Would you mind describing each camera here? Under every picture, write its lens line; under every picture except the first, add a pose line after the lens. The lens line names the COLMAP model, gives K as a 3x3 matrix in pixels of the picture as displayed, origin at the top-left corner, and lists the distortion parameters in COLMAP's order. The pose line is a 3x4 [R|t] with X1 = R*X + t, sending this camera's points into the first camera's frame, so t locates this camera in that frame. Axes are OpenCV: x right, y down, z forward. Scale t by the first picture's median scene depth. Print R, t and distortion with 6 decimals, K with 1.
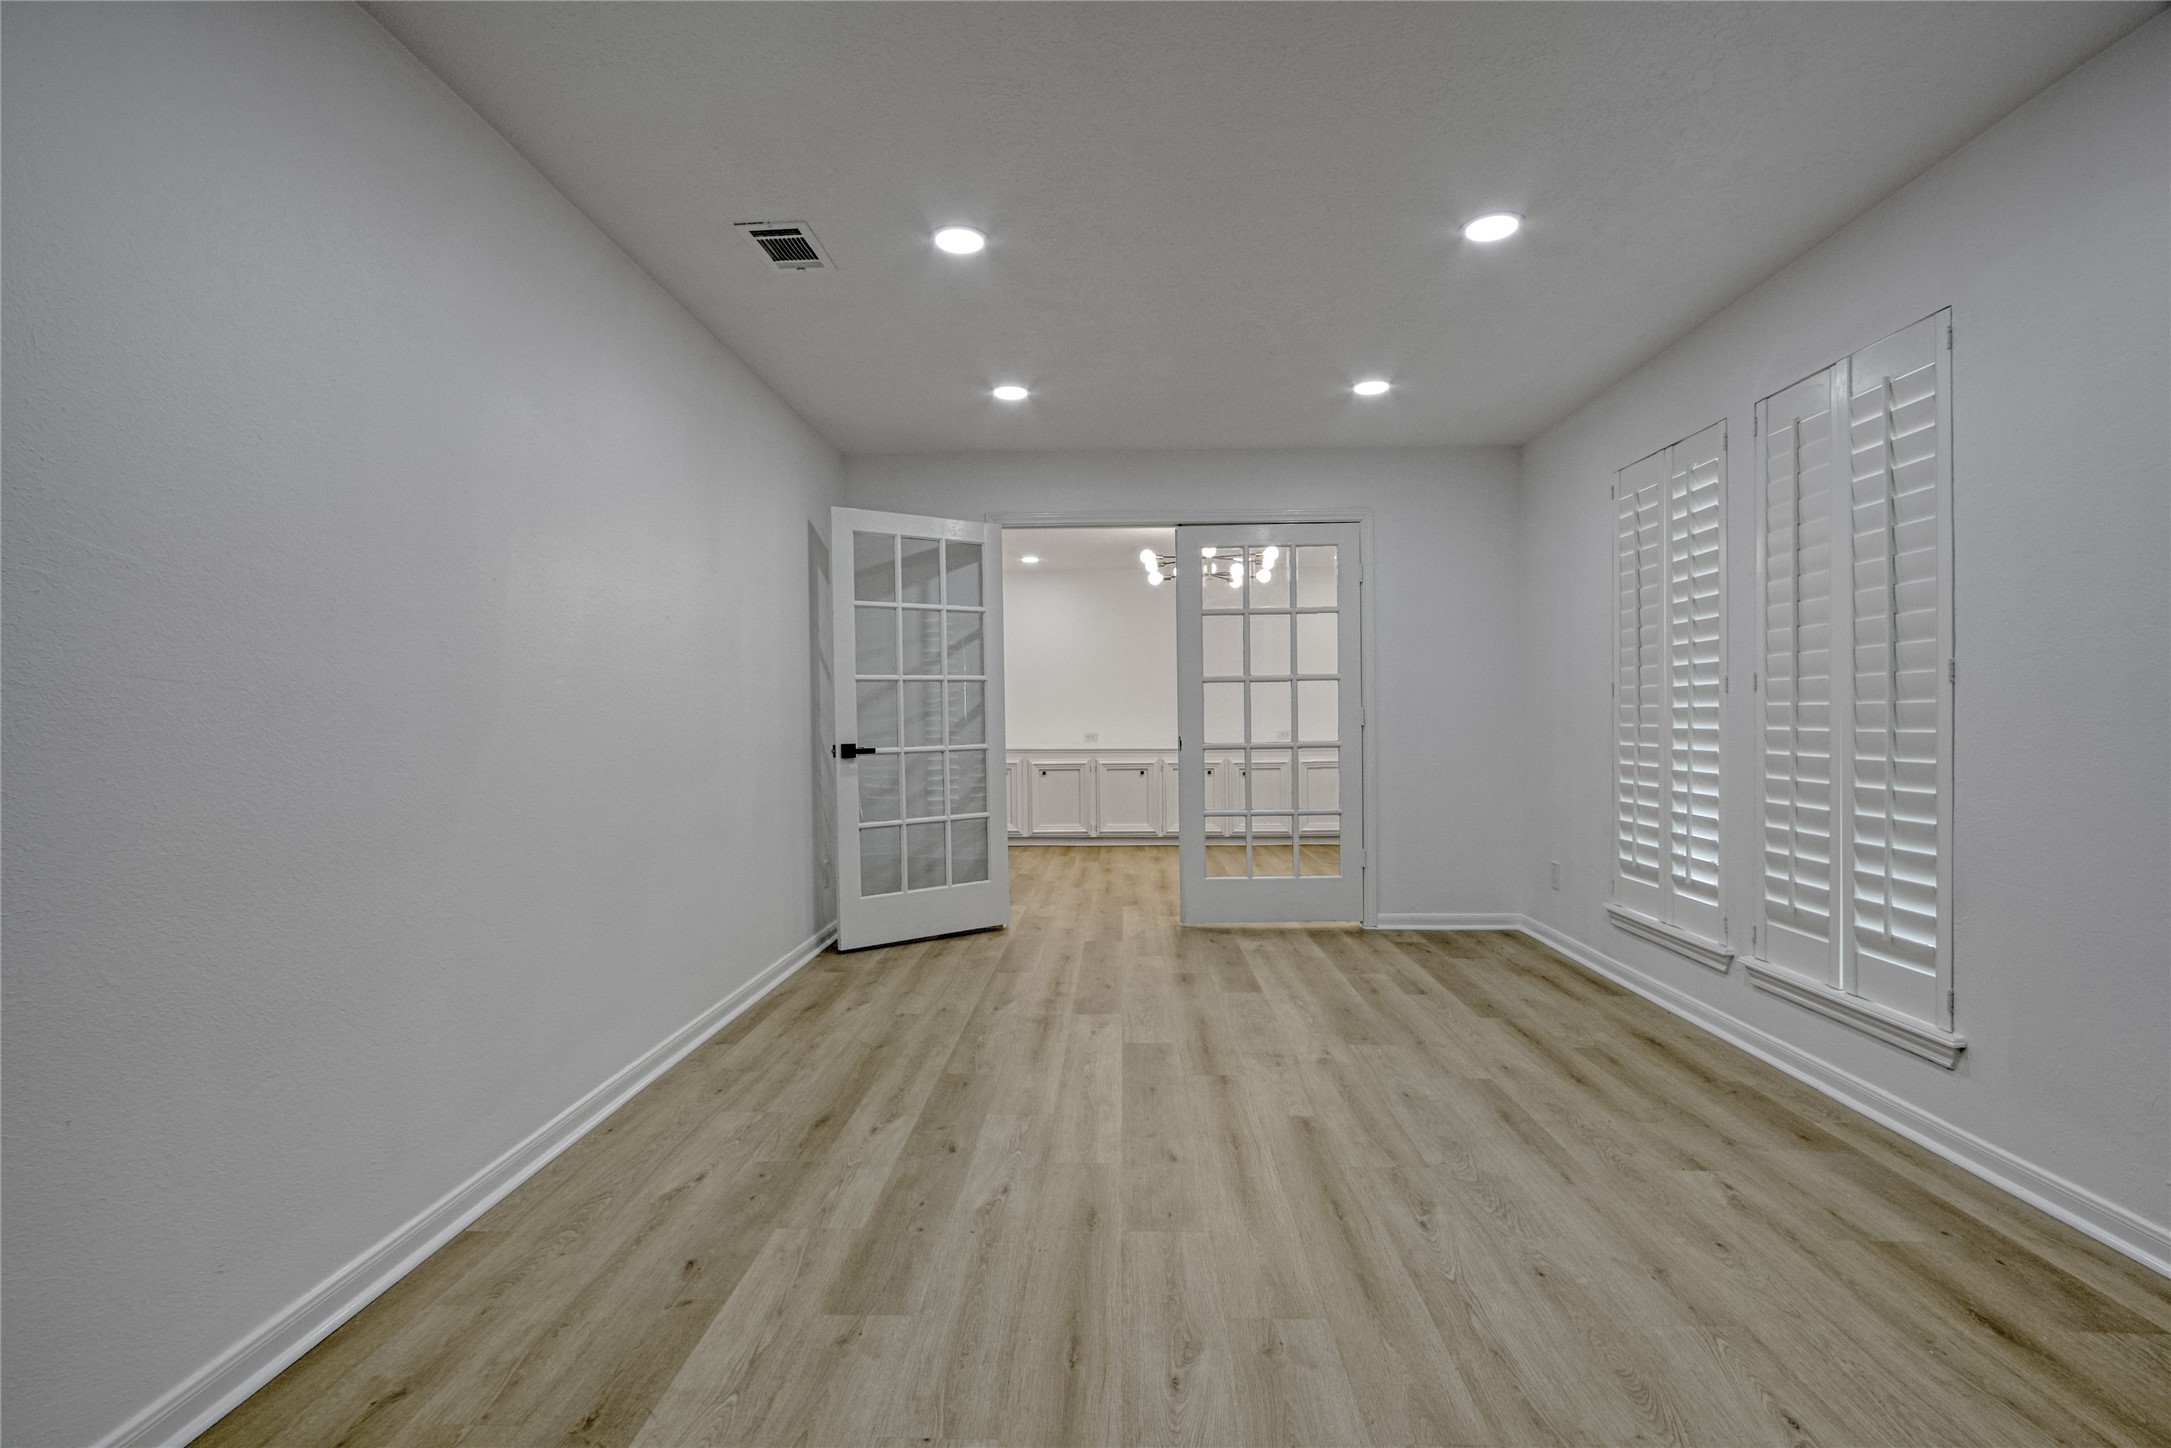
lens RADIAL K [[1008.8, 0, 1079.3], [0, 1008.8, 730.3], [0, 0, 1]] dist [-0.018015, 0.006465]
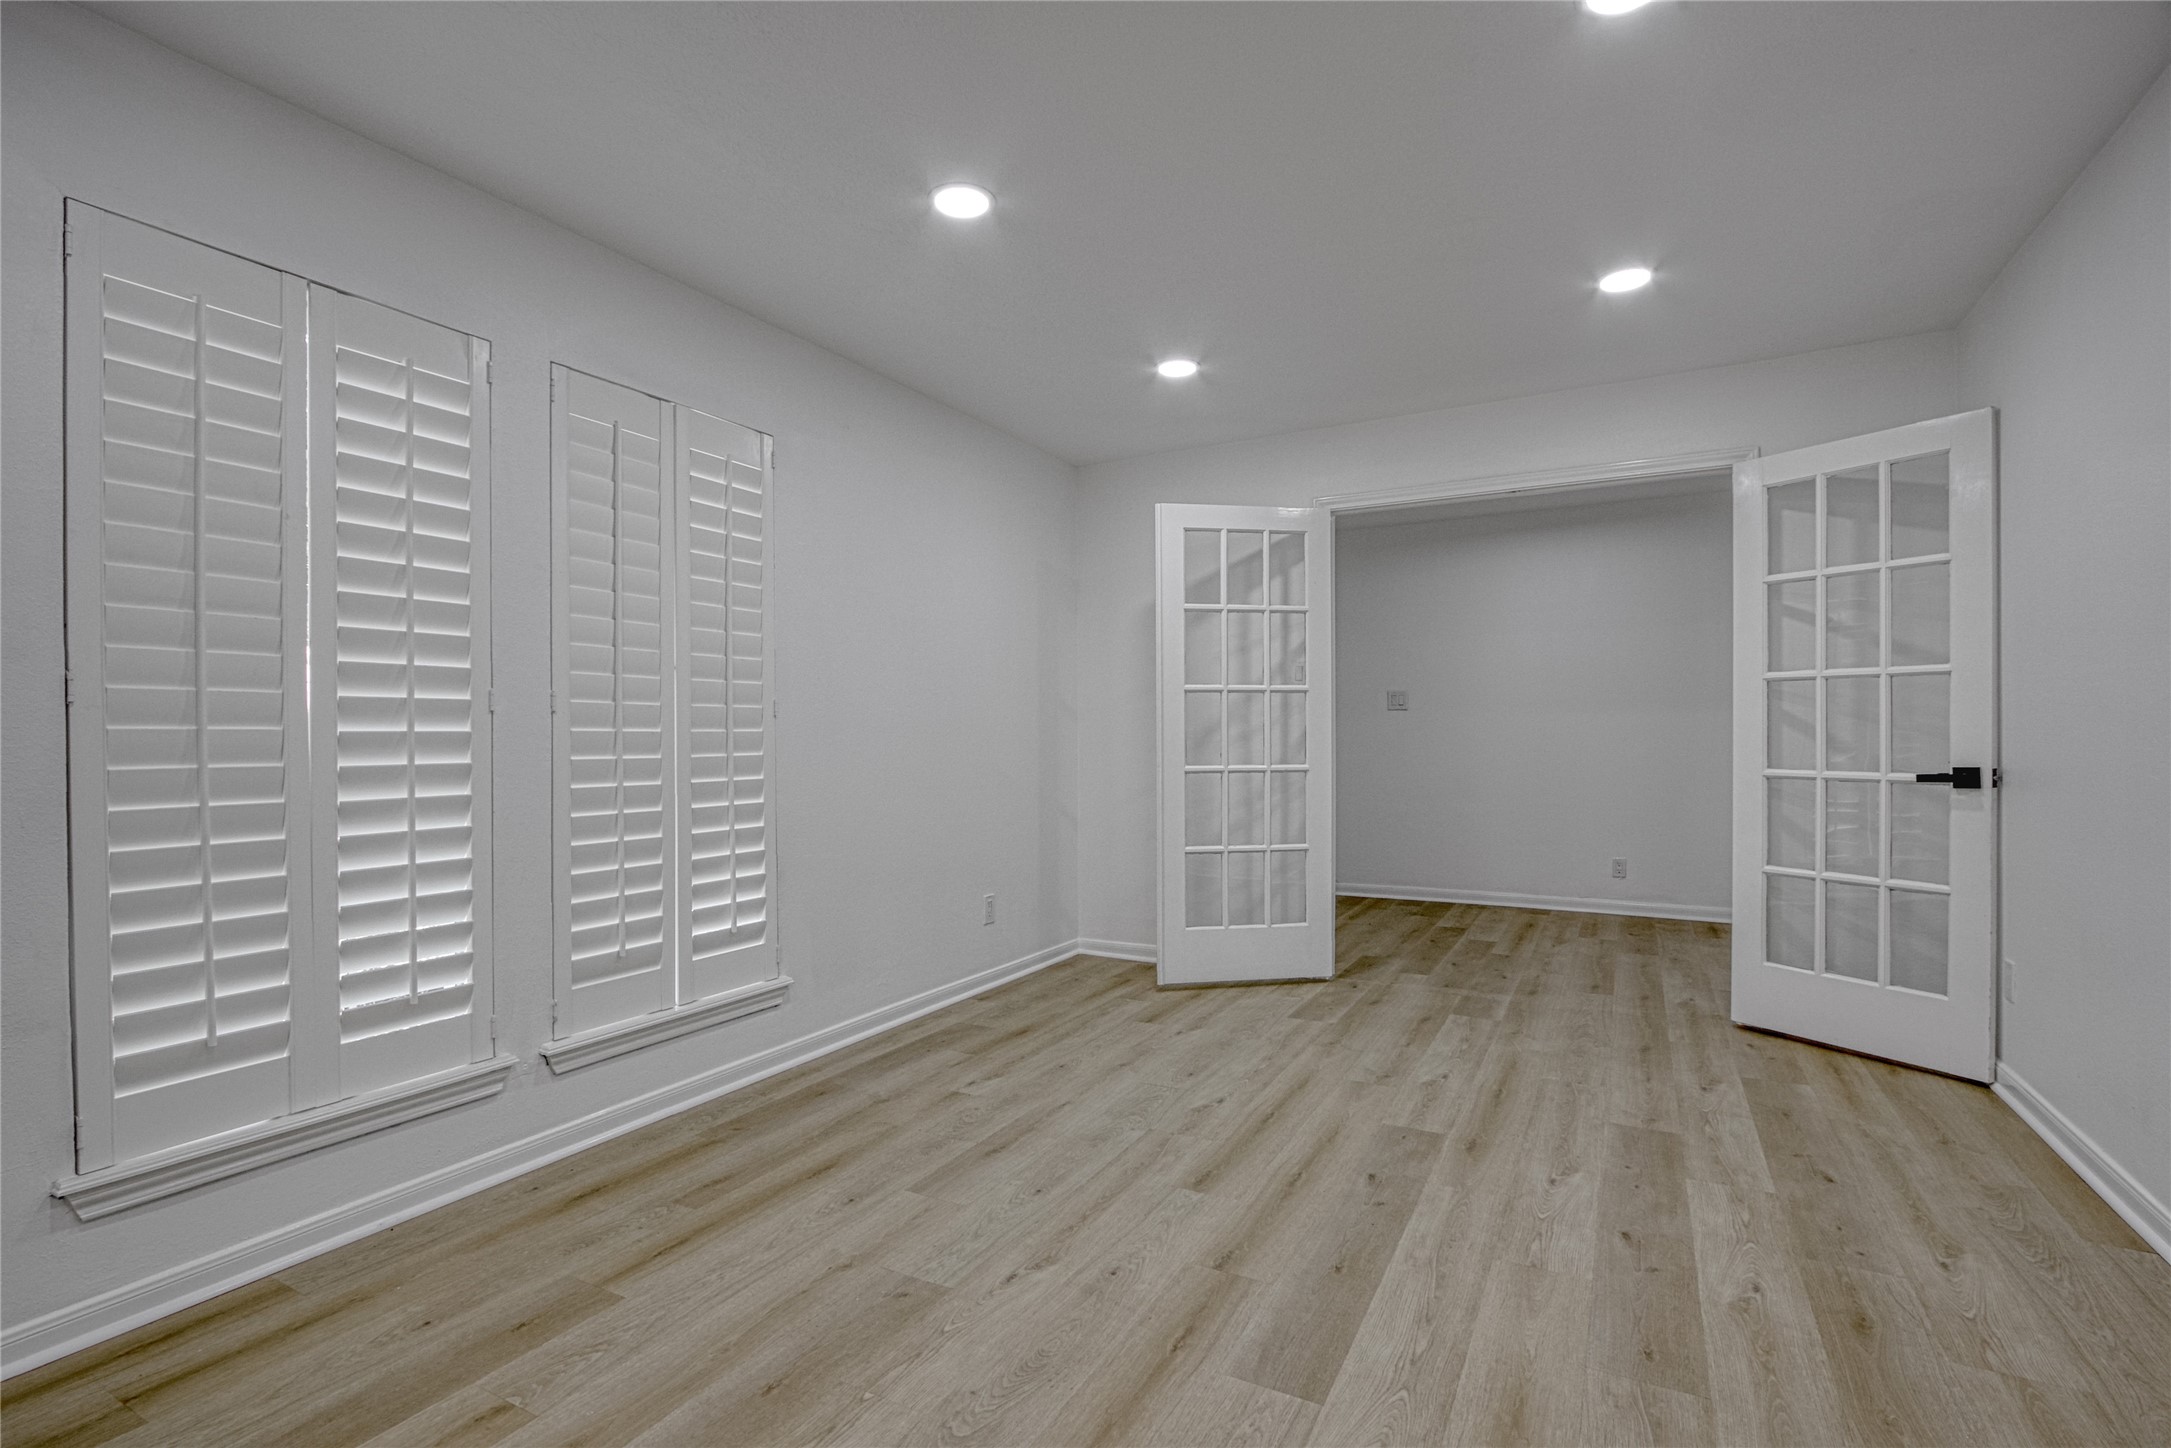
lens RADIAL K [[1008.8, 0, 1079.3], [0, 1008.8, 730.3], [0, 0, 1]] dist [-0.018015, 0.006465]
pose [[-0.895206, 0.014817, 0.445407, -0.096634], [0.017532, 0.999844, 0.001975, -0.025302], [-0.445308, 0.009577, -0.895326, 1.994295]]
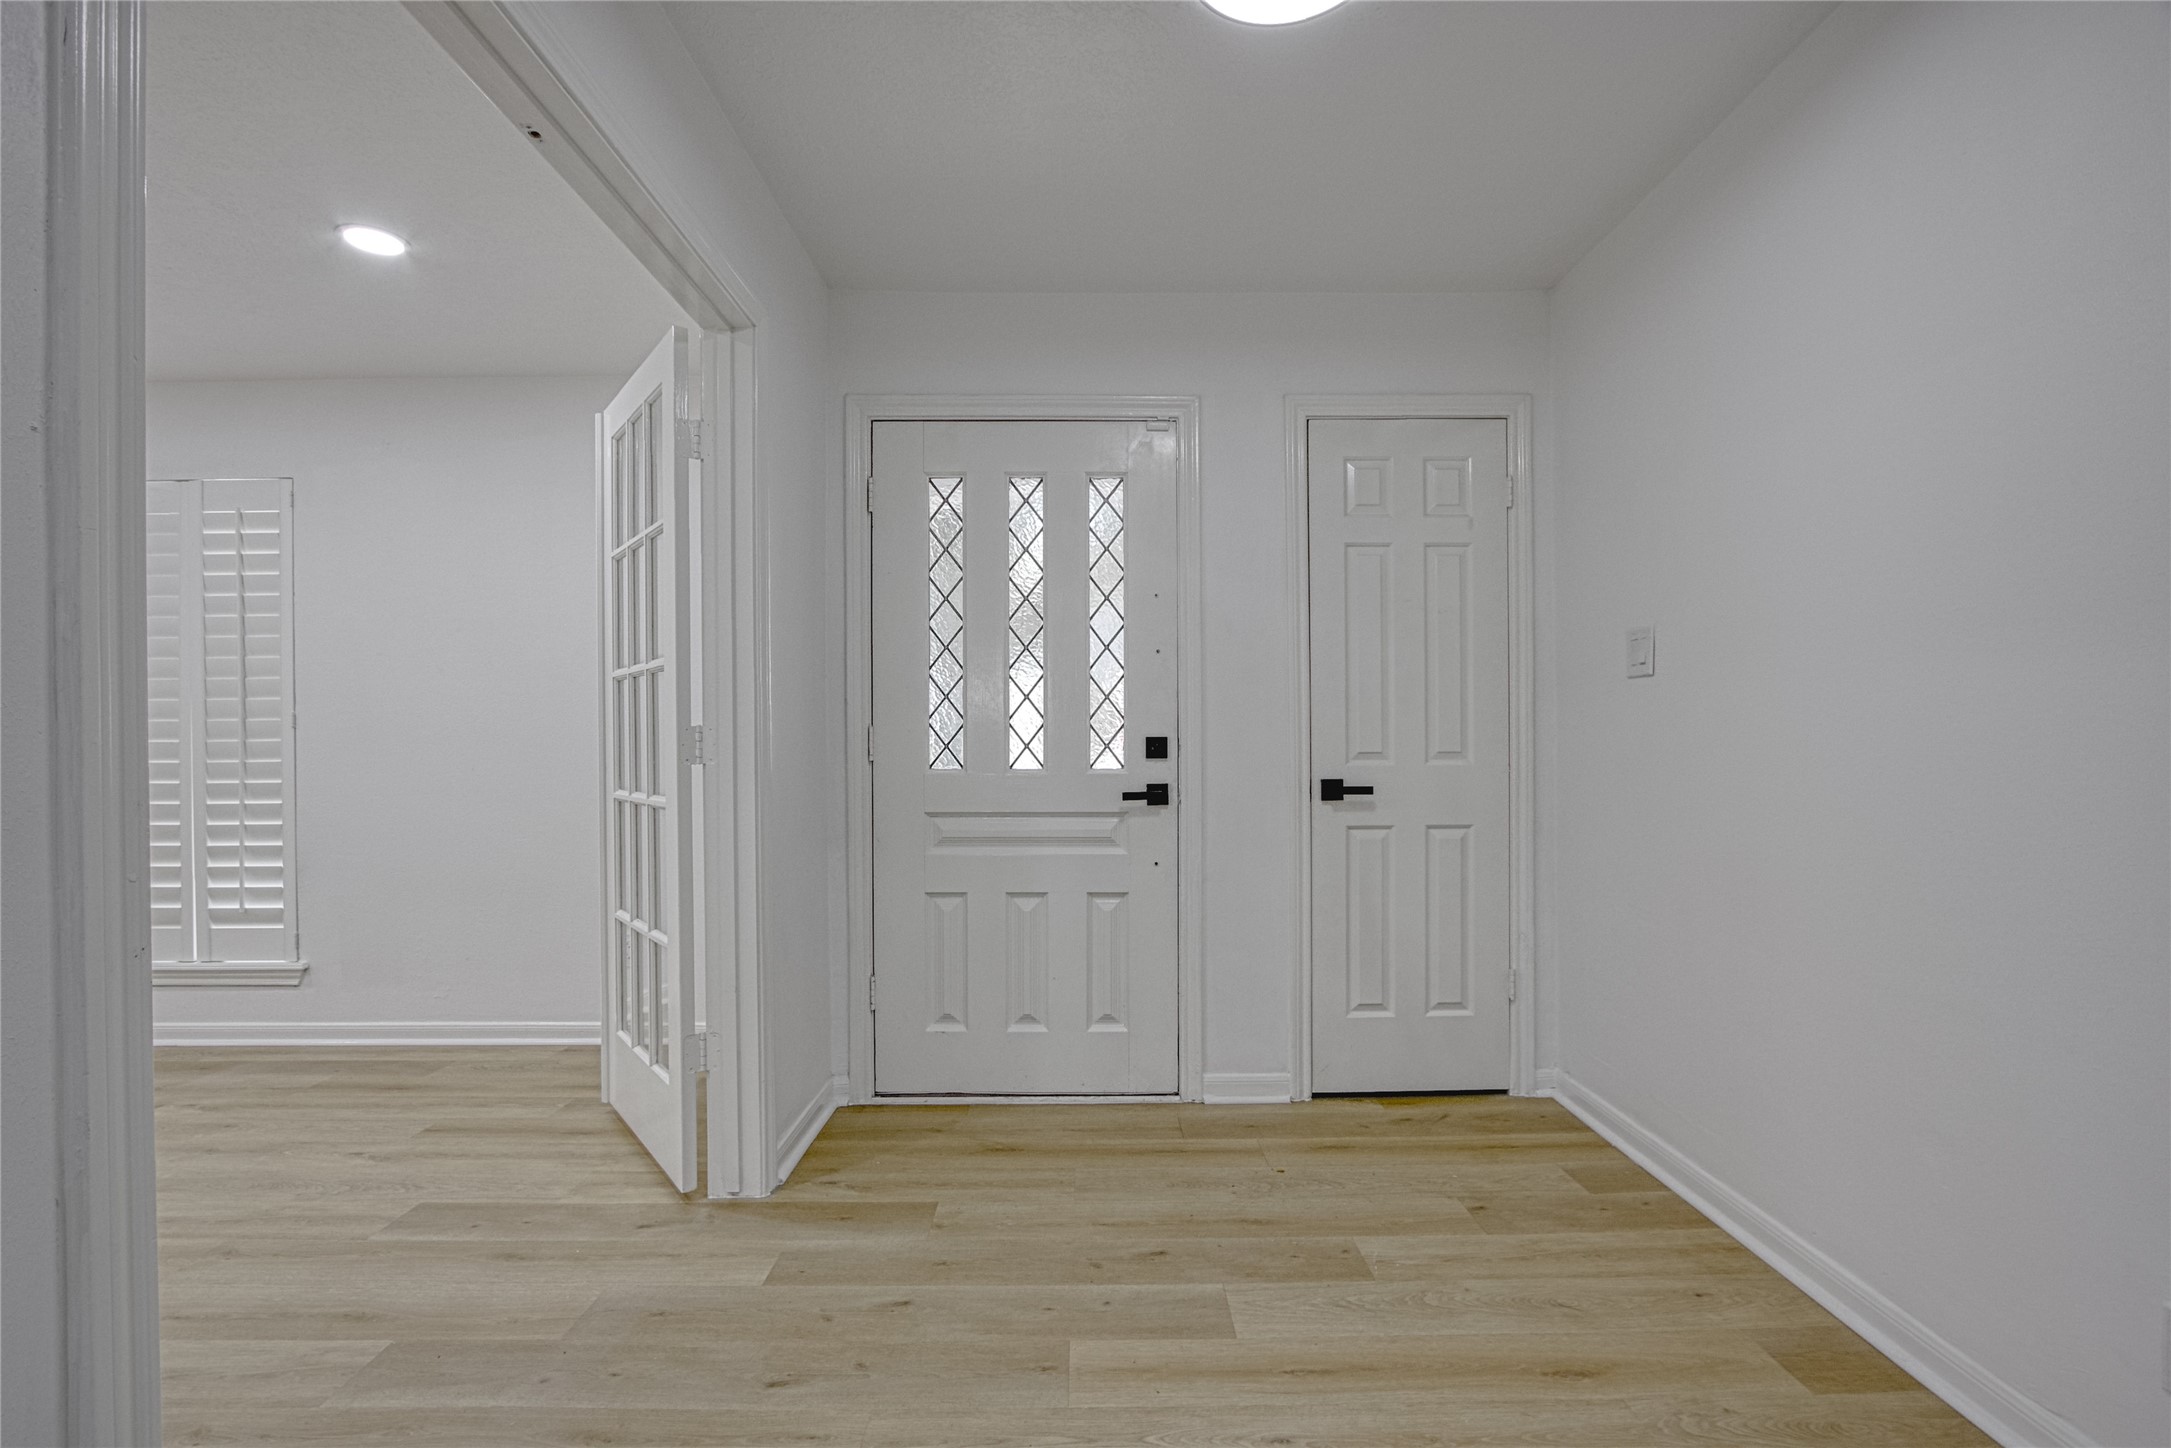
lens RADIAL K [[1008.8, 0, 1079.3], [0, 1008.8, 730.3], [0, 0, 1]] dist [-0.018015, 0.006465]
pose [[-0.028564, 0.020950, 0.999372, -0.656103], [0.021856, 0.999554, -0.020329, 0.012217], [-0.999353, 0.021262, -0.029009, -0.134107]]
